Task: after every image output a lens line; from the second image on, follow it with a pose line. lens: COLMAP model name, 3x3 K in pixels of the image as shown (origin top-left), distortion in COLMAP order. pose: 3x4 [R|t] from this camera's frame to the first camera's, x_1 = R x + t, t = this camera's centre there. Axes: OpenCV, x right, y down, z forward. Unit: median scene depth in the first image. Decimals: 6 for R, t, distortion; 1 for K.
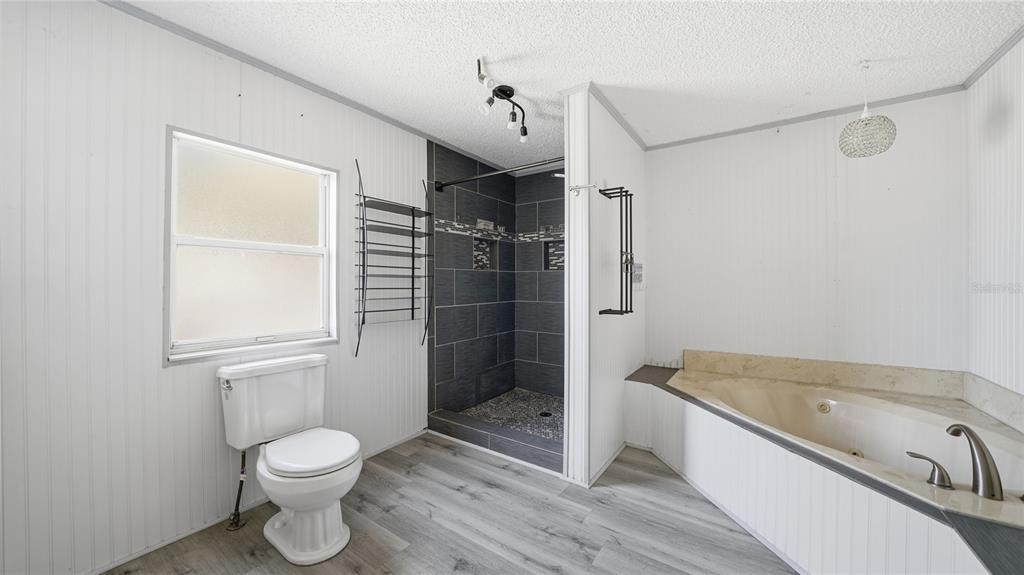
lens RADIAL K [[355.2, 0, 505.7], [0, 355.2, 283.8], [0, 0, 1]] dist [-0.025250, 0.002248]
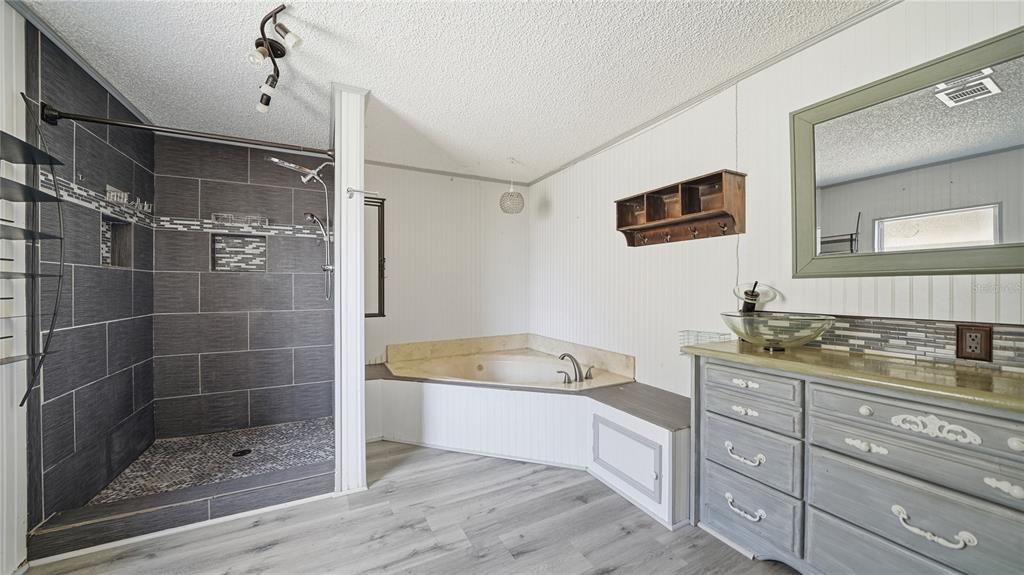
lens RADIAL K [[355.2, 0, 503.2], [0, 355.2, 288.2], [0, 0, 1]] dist [-0.025250, 0.002248]
pose [[0.471048, -0.003487, 0.882101, -0.328801], [0.004519, 0.999989, 0.001539, 0.000362], [-0.882096, 0.003262, 0.471058, 0.122132]]
